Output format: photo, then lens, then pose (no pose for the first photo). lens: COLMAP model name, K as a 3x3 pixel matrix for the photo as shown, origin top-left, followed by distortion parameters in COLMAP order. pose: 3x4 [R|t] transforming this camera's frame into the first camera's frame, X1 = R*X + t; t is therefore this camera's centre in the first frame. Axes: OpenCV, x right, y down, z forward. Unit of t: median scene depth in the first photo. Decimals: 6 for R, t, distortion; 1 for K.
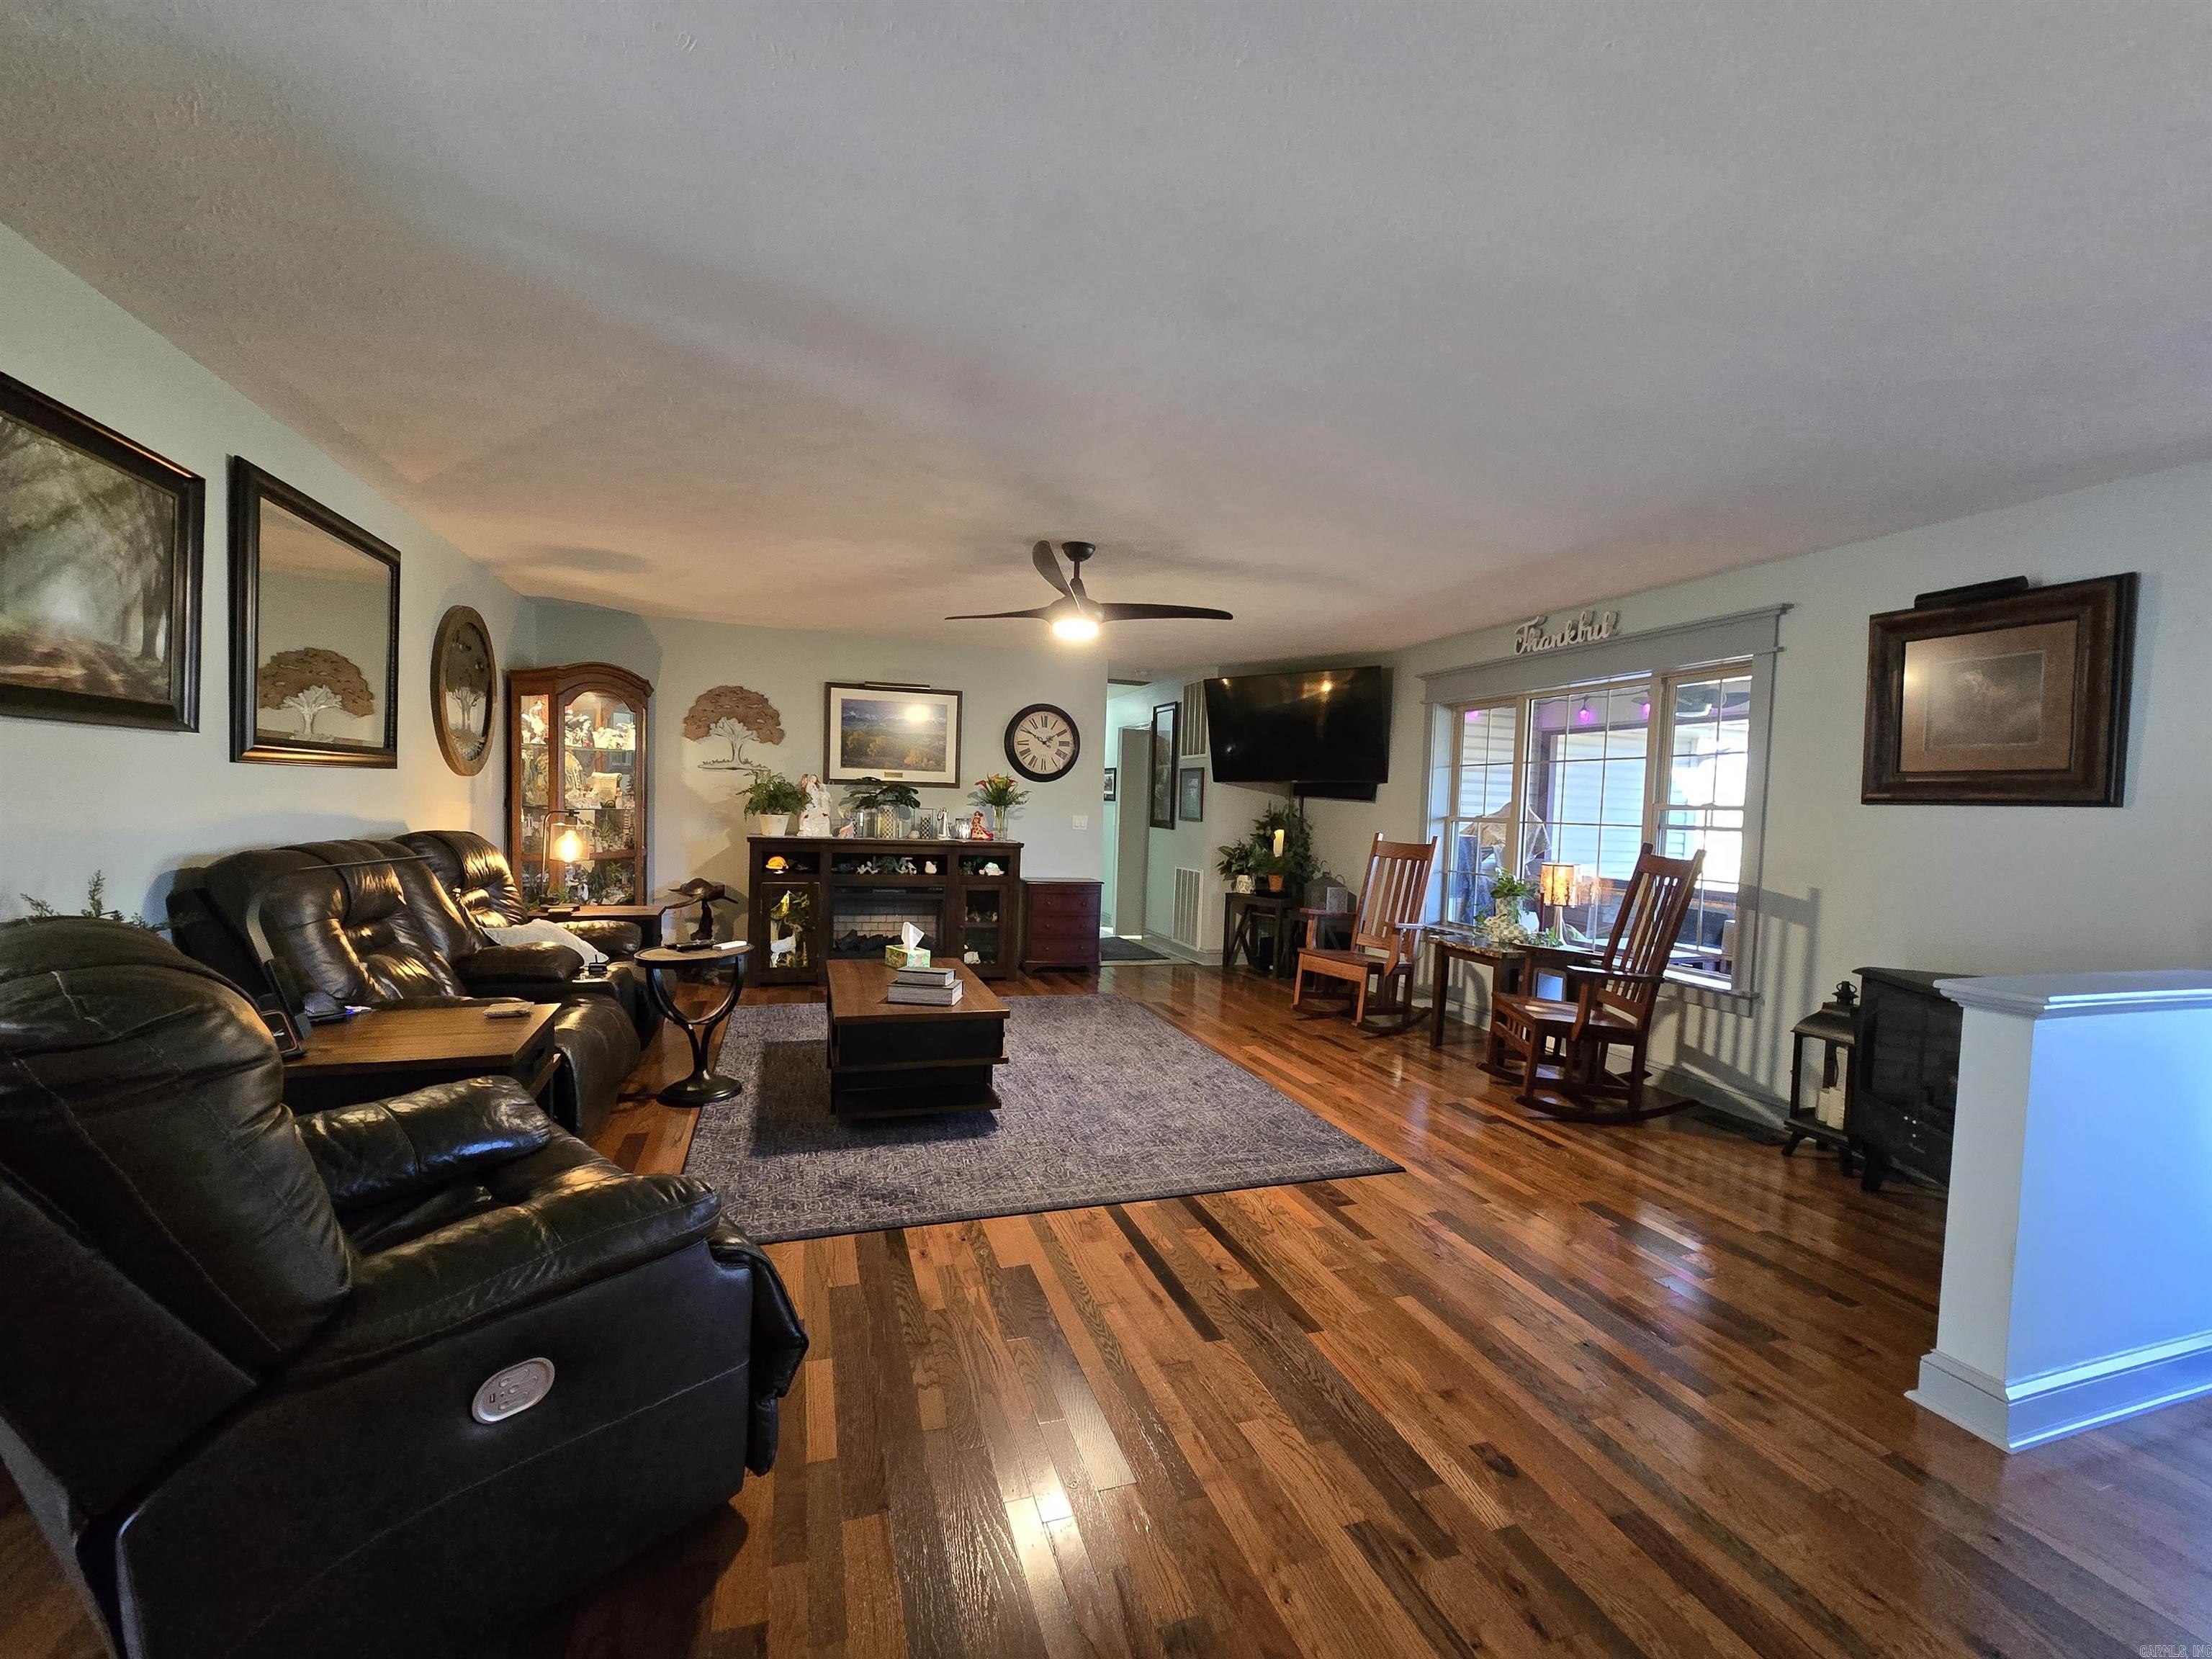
lens RADIAL K [[898.6, 0, 1084.4], [0, 898.6, 834.6], [0, 0, 1]] dist [-0.000403, 0.000058]
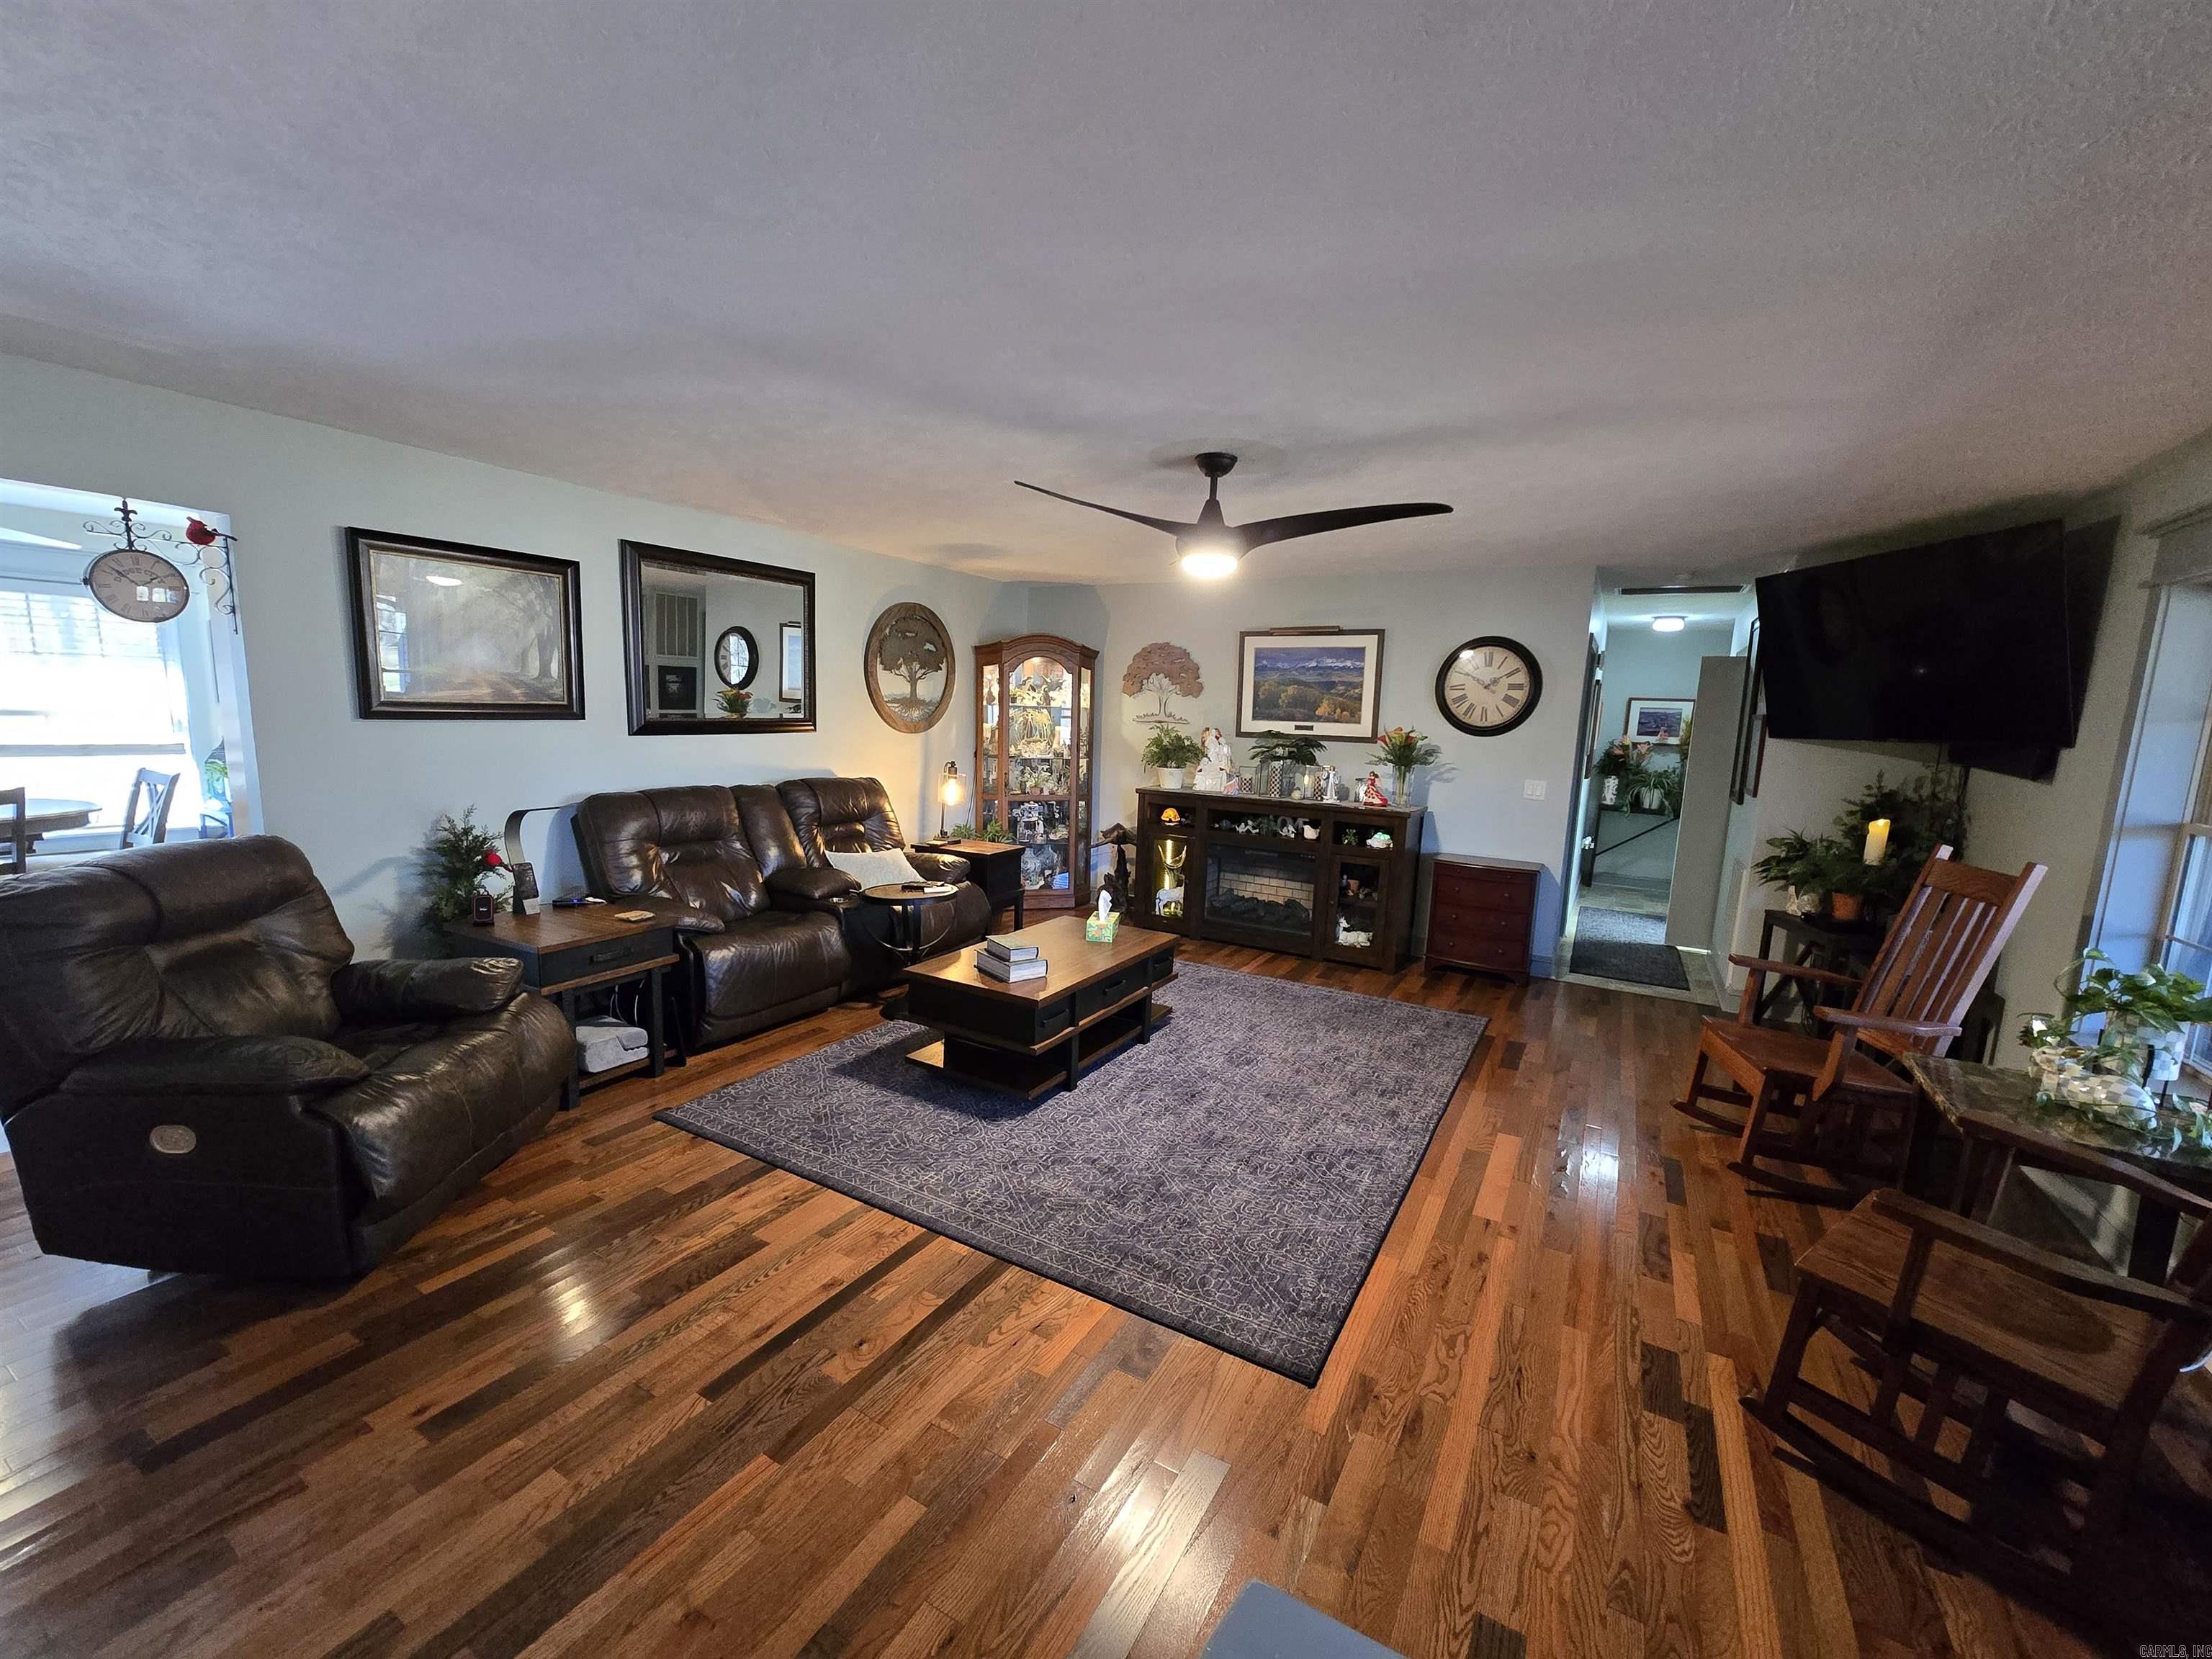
lens RADIAL K [[890.1, 0, 1094.4], [0, 890.1, 838.5], [0, 0, 1]] dist [-0.005137, 0.000558]
pose [[0.668863, 0.095515, -0.737224, 0.536116], [-0.036627, 0.994741, 0.095648, -0.054074], [0.742483, -0.036973, 0.668844, 0.373094]]
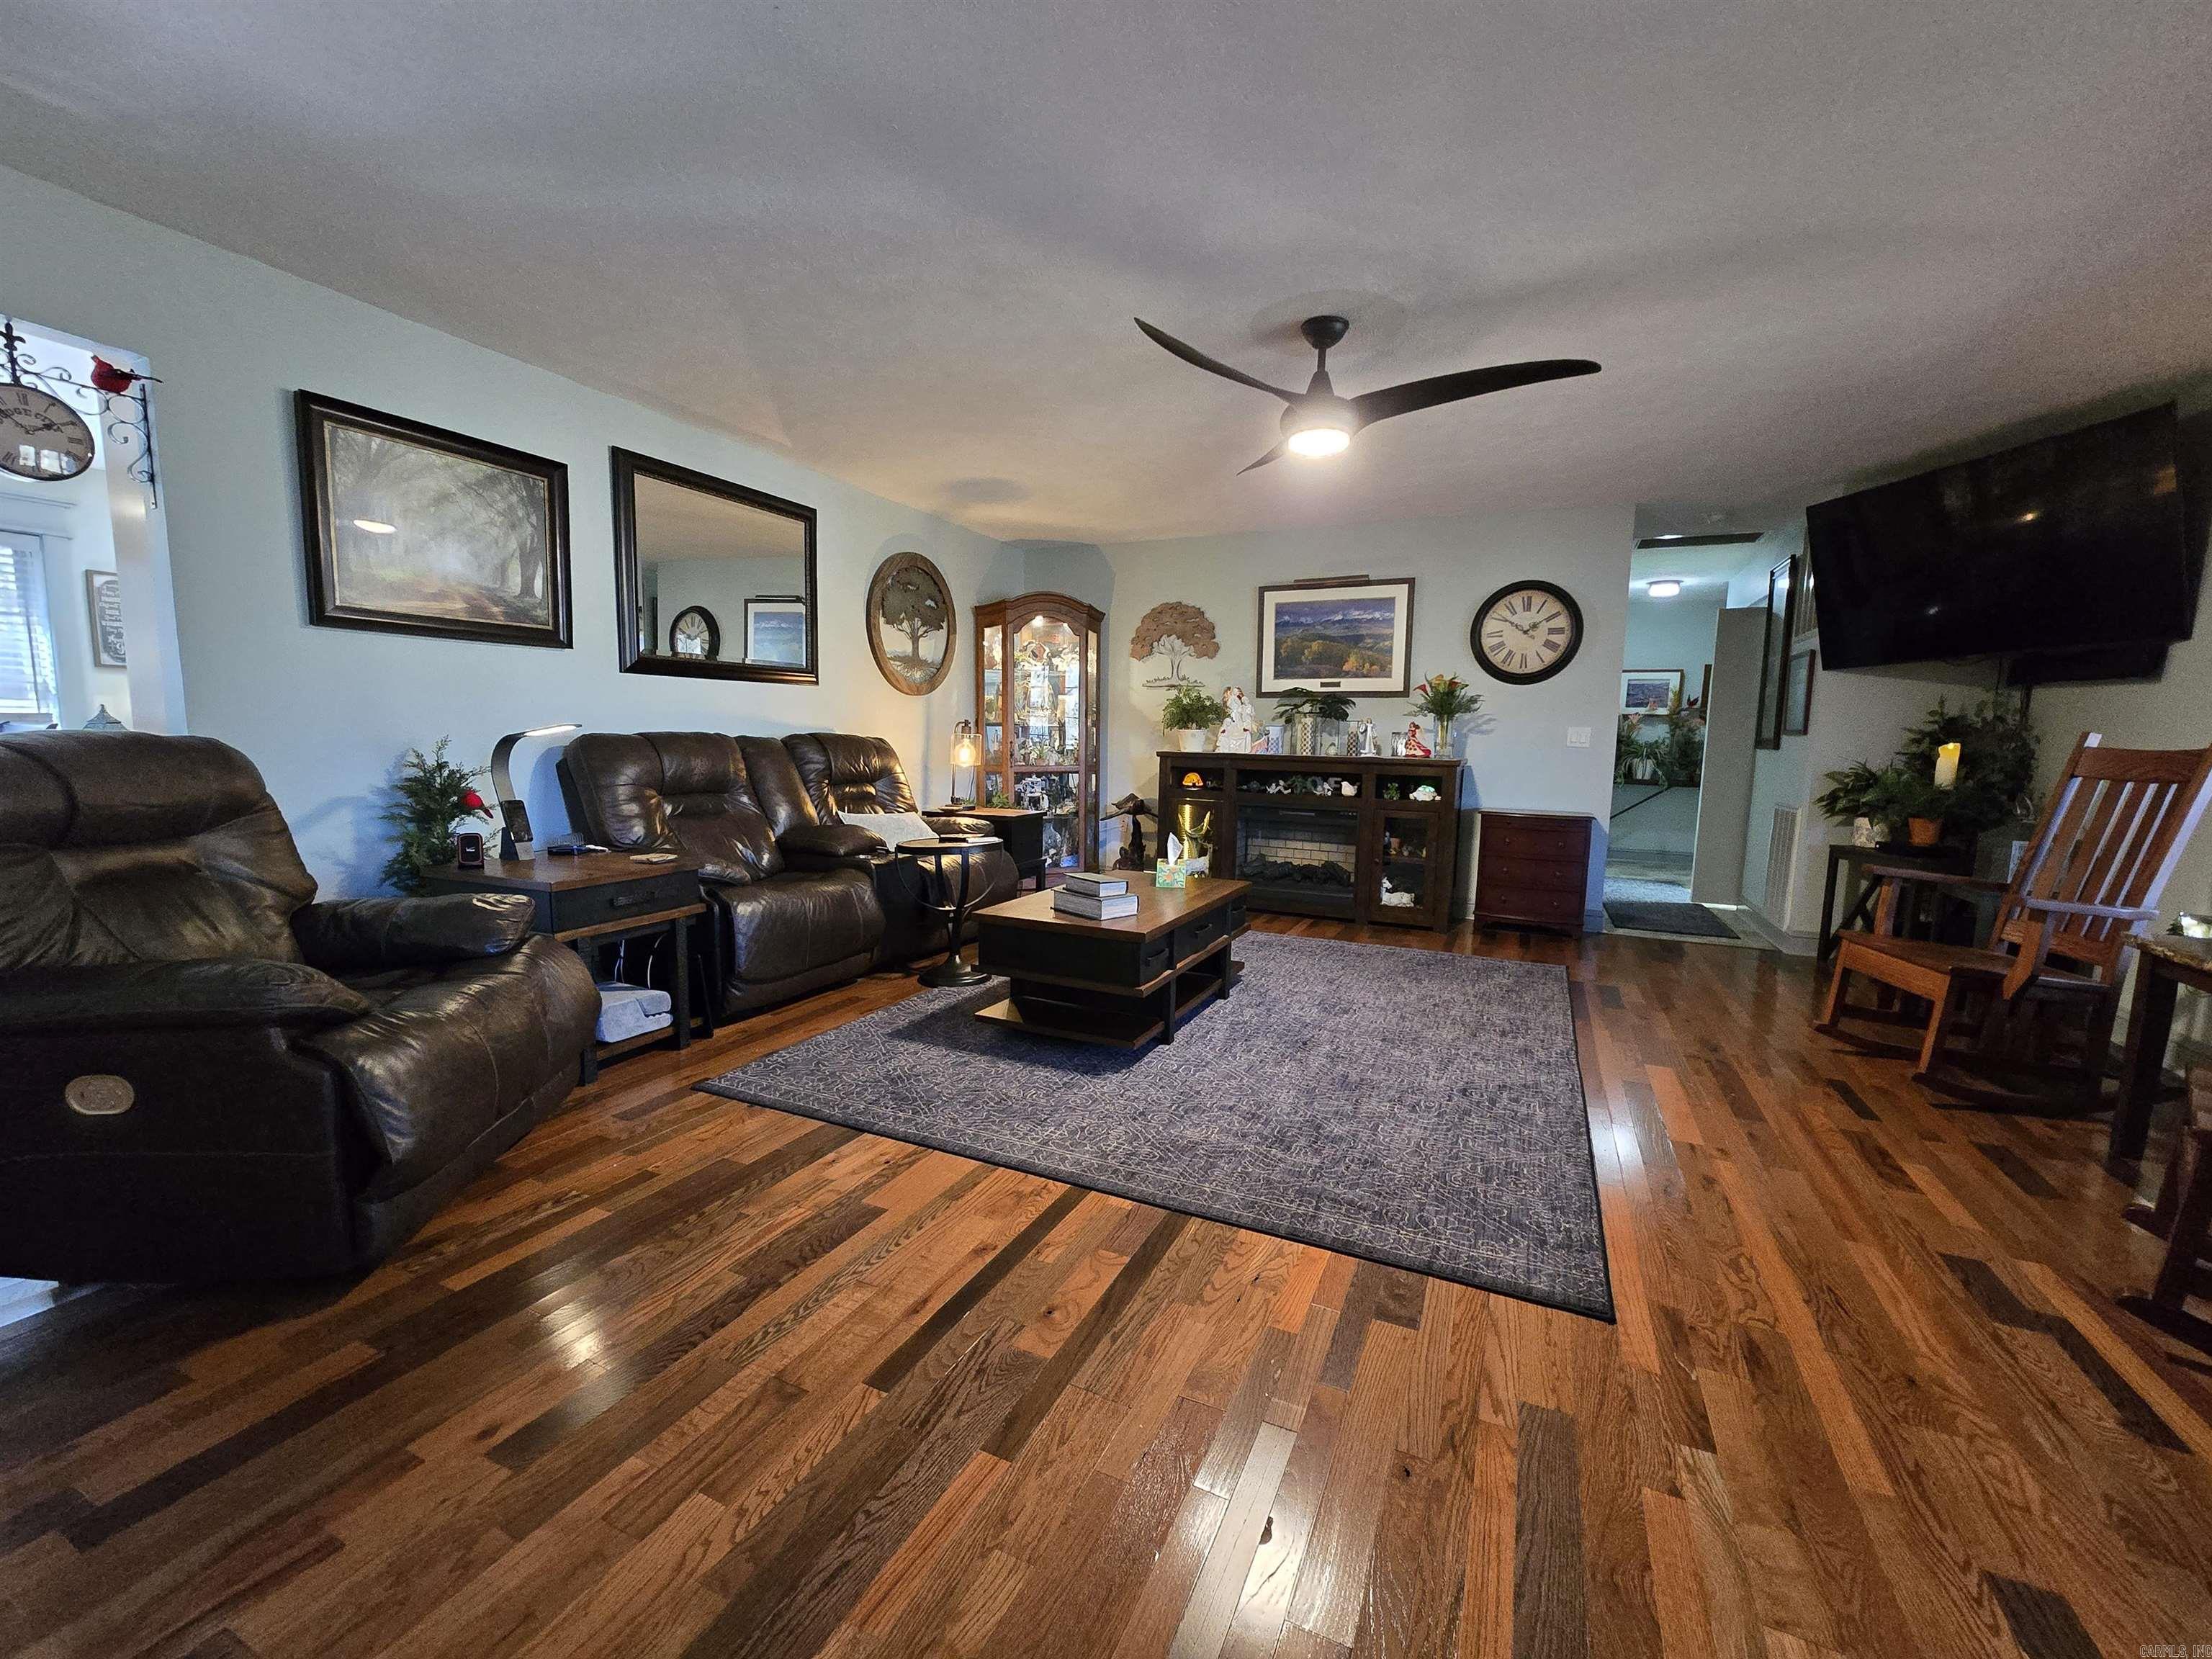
lens RADIAL K [[897.1, 0, 1098.2], [0, 897.1, 835.0], [0, 0, 1]] dist [-0.008403, 0.003189]
pose [[0.728290, 0.055484, -0.683019, 0.376163], [-0.017407, 0.997893, 0.062501, 0.048767], [0.685048, -0.033629, 0.727722, 0.330997]]
